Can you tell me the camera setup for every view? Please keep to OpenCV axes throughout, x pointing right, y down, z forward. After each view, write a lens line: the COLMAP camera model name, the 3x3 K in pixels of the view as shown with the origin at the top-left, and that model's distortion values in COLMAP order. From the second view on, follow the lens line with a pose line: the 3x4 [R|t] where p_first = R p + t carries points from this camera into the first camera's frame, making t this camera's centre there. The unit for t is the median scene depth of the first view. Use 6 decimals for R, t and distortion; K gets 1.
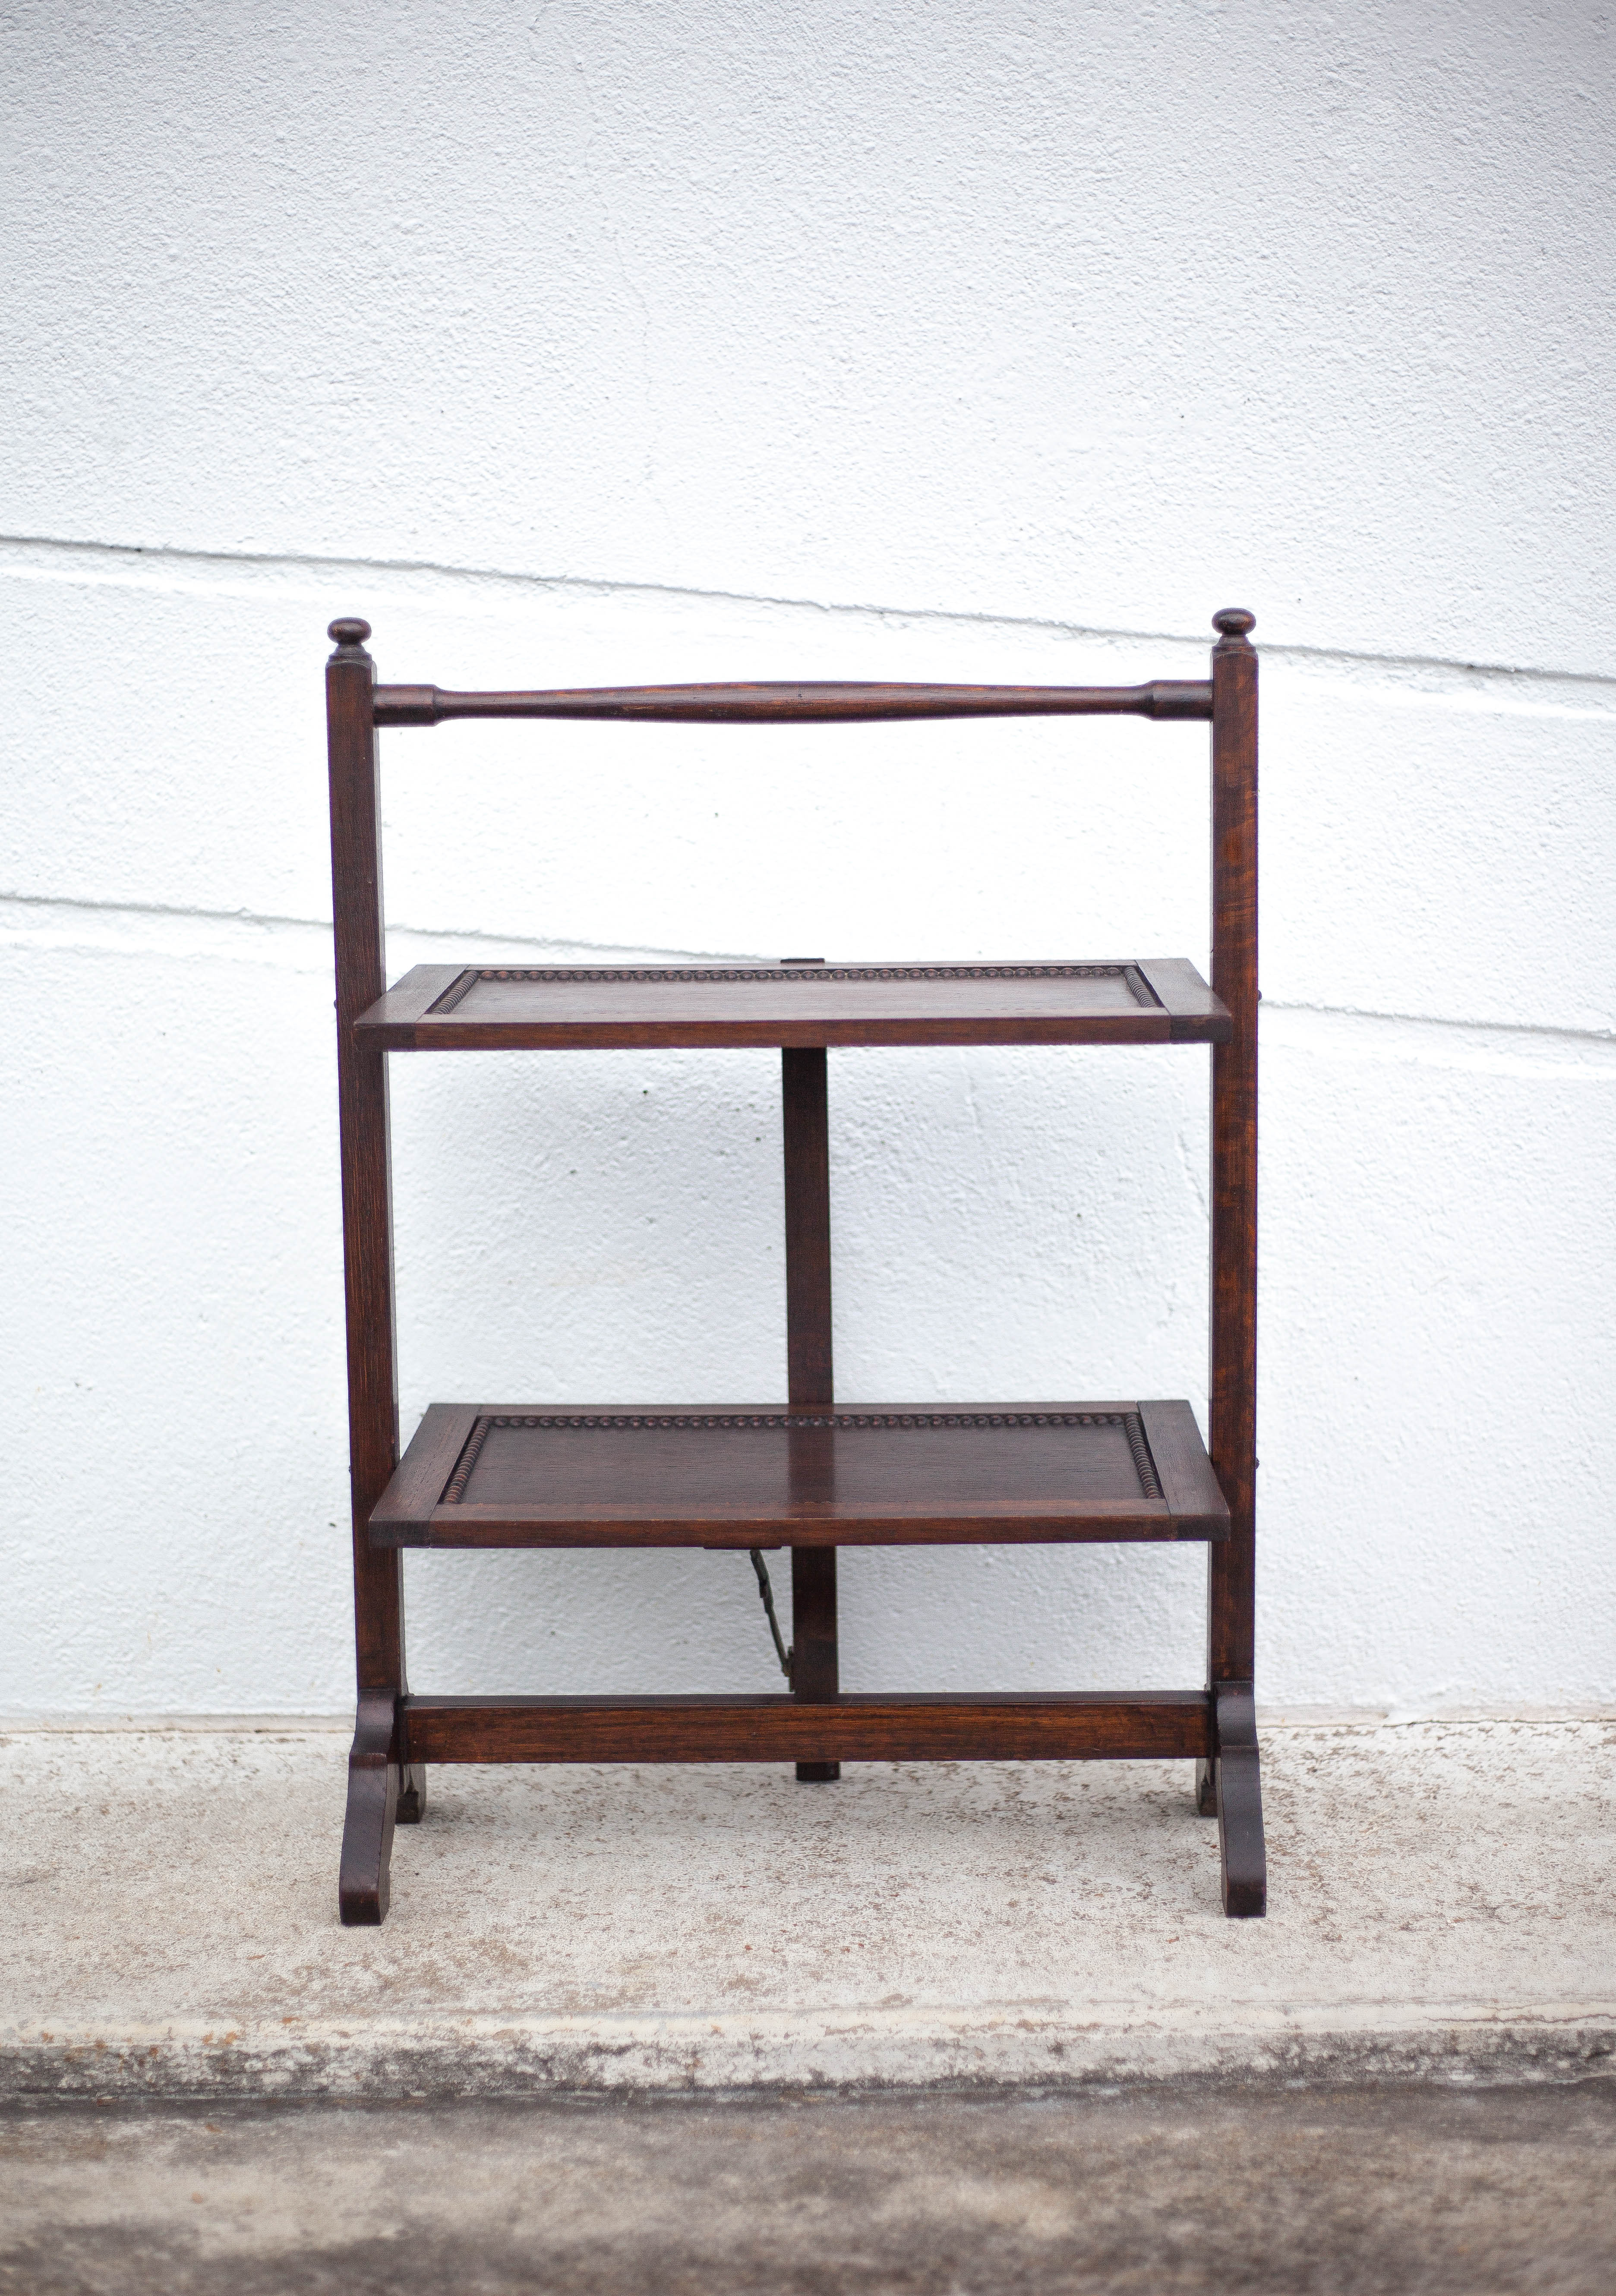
lens RADIAL K [[3608.1, 0, 1027.5], [0, 3608.1, 1142.6], [0, 0, 1]] dist [-0.102340, 0.102490]
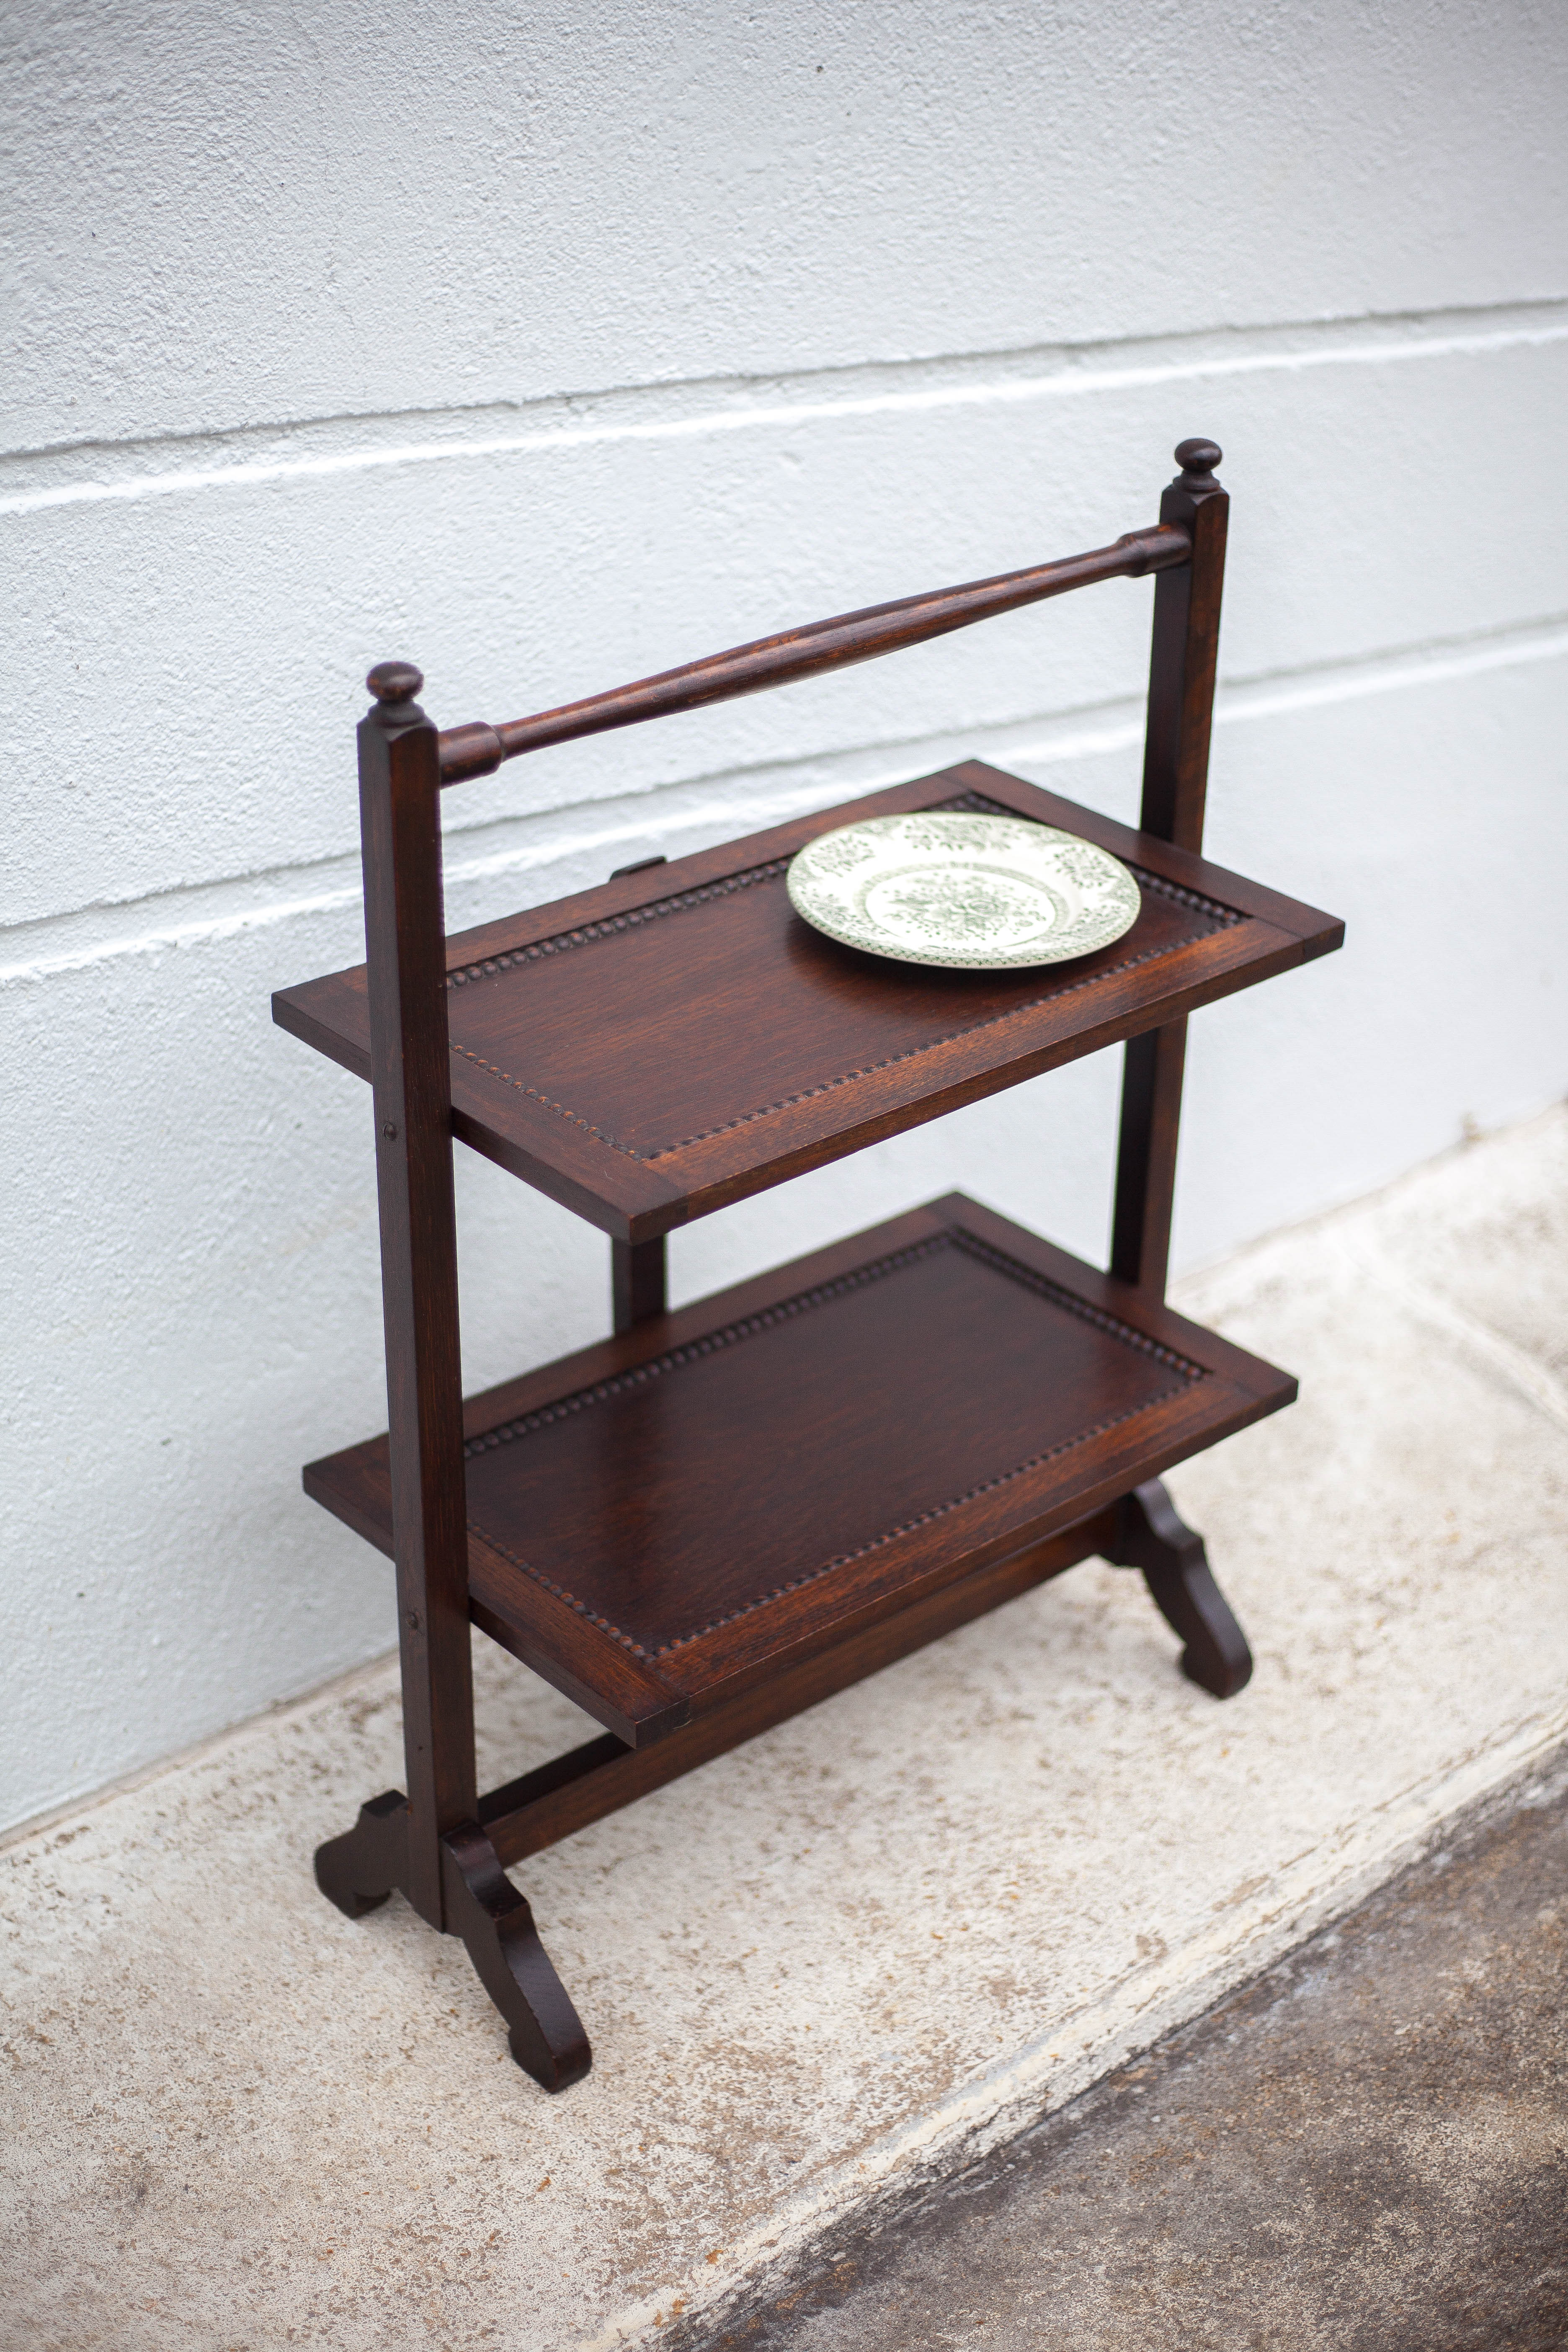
lens RADIAL K [[3438.0, 0, 848.3], [0, 3438.0, 1194.2], [0, 0, 1]] dist [-0.092731, -0.041639]
pose [[0.765955, -0.297584, 0.569875, -0.571430], [0.069203, 0.919434, 0.387107, -0.323353], [-0.639159, -0.257069, 0.724839, 0.404562]]
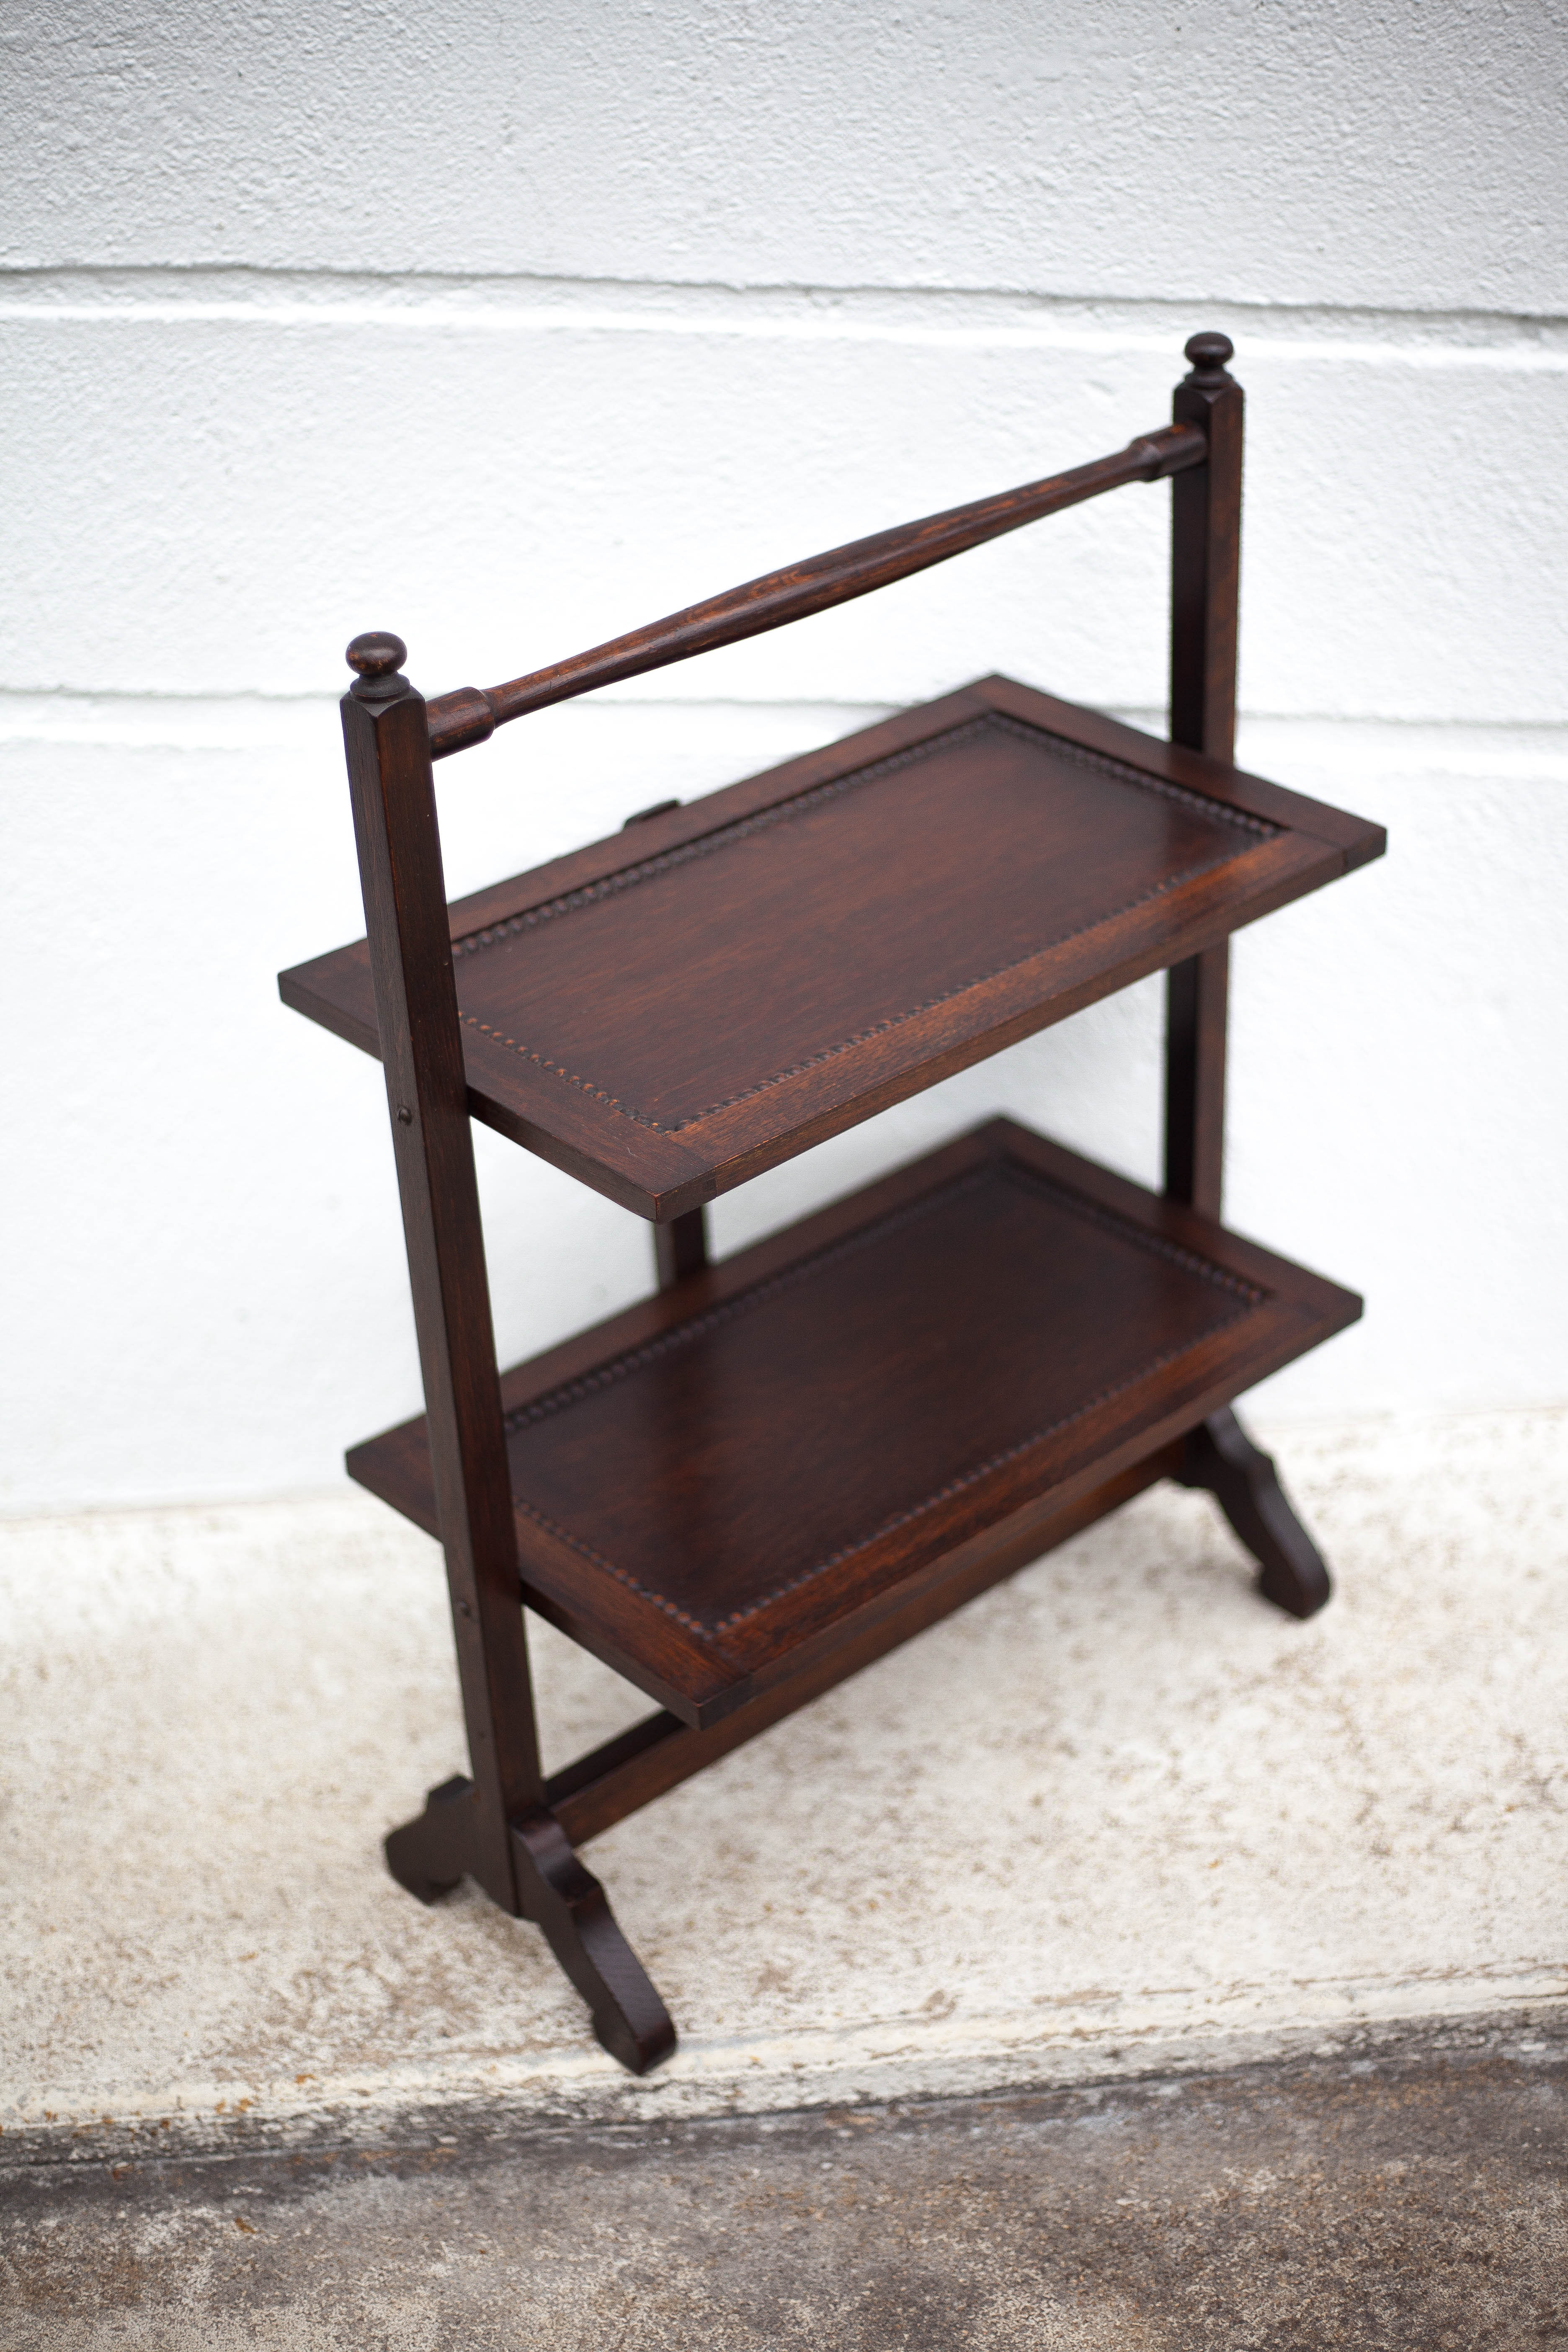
lens RADIAL K [[3452.3, 0, 865.9], [0, 3452.3, 1209.3], [0, 0, 1]] dist [-0.104514, -0.051471]
pose [[0.998550, -0.050660, 0.018201, -0.060512], [0.039252, 0.916616, 0.397838, -0.306545], [-0.036837, -0.396546, 0.917275, 0.248127]]
